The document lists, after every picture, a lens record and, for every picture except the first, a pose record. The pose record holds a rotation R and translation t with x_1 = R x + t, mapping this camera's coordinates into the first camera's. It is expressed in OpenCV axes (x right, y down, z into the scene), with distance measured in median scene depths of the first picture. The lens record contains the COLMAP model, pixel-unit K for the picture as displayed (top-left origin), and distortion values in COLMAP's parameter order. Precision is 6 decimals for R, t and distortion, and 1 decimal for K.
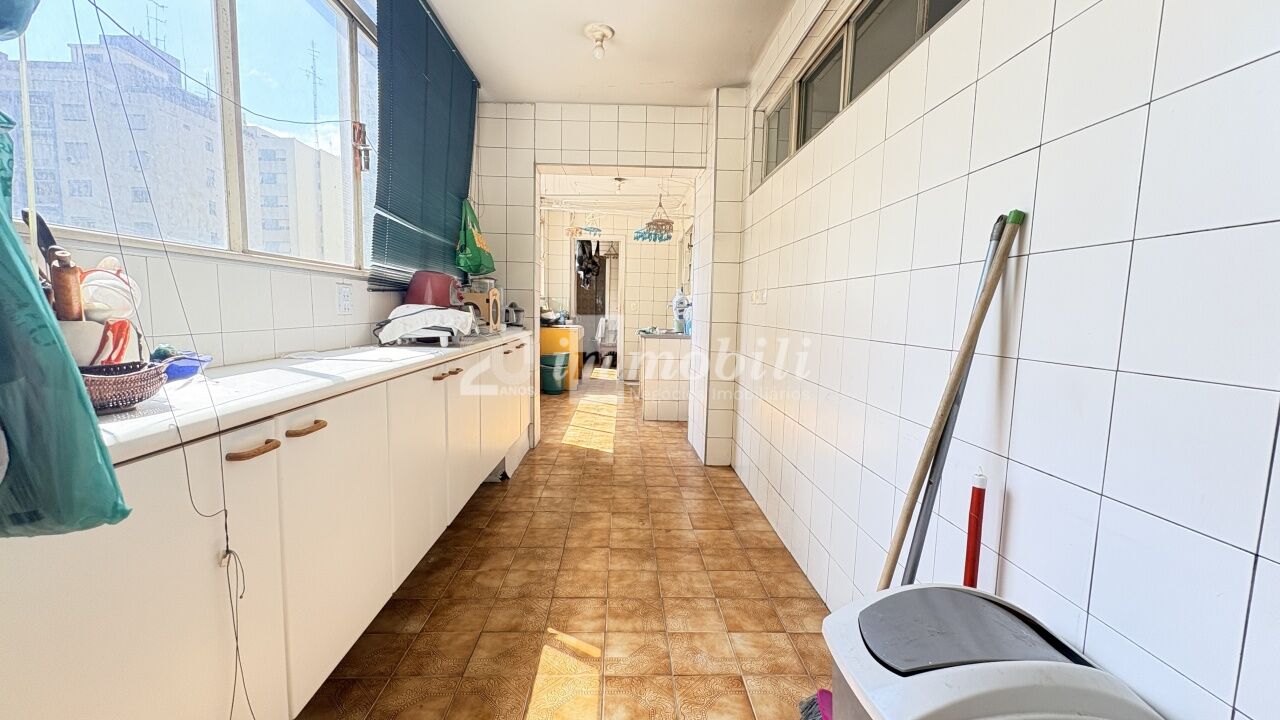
lens RADIAL K [[509.6, 0, 639.8], [0, 509.6, 361.7], [0, 0, 1]] dist [-0.000287, -0.000016]
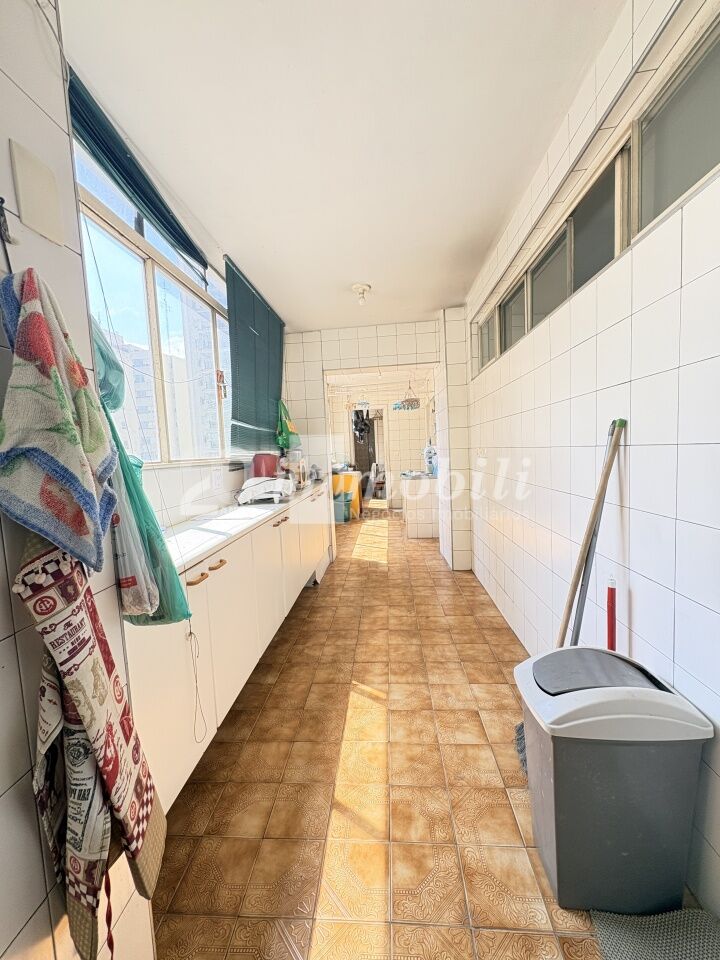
lens RADIAL K [[381.9, 0, 358.2], [0, 381.9, 480.2], [0, 0, 1]] dist [-0.001226, -0.000038]
pose [[0.991214, -0.061827, -0.116930, 0.010352], [0.058723, 0.997829, -0.029810, -0.042850], [0.118519, 0.022682, 0.992693, -0.127954]]
